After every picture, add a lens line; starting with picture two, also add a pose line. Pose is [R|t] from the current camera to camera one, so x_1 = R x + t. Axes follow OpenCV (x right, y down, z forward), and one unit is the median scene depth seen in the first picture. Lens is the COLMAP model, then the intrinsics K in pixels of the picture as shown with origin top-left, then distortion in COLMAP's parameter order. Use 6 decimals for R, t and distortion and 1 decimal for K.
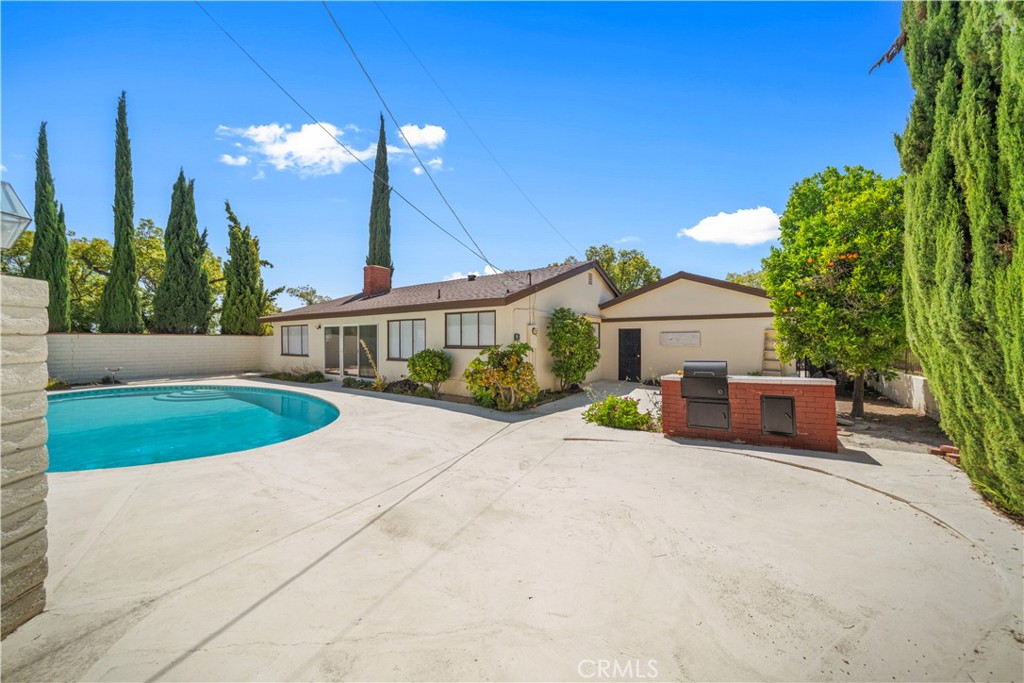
lens RADIAL K [[379.0, 0, 513.8], [0, 379.0, 340.8], [0, 0, 1]] dist [-0.002308, -0.000374]
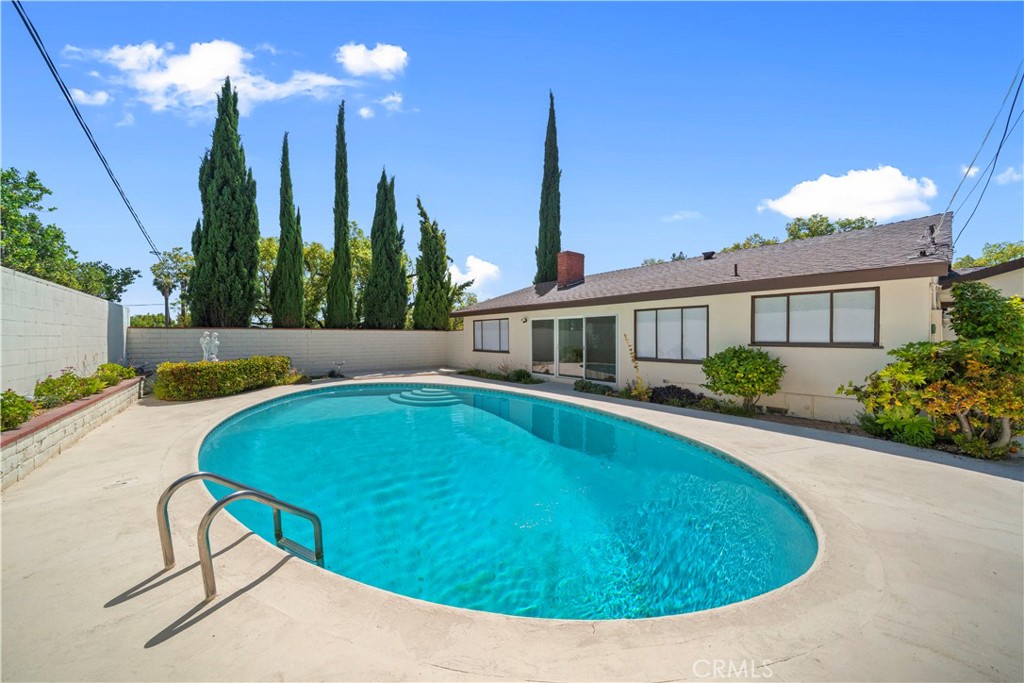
lens RADIAL K [[345.3, 0, 484.6], [0, 345.3, 335.8], [0, 0, 1]] dist [-0.008335, 0.000061]
pose [[0.961013, -0.002812, -0.276487, -0.364004], [0.003094, 0.999995, 0.000585, -0.000683], [0.276484, -0.001418, 0.961017, 0.181511]]
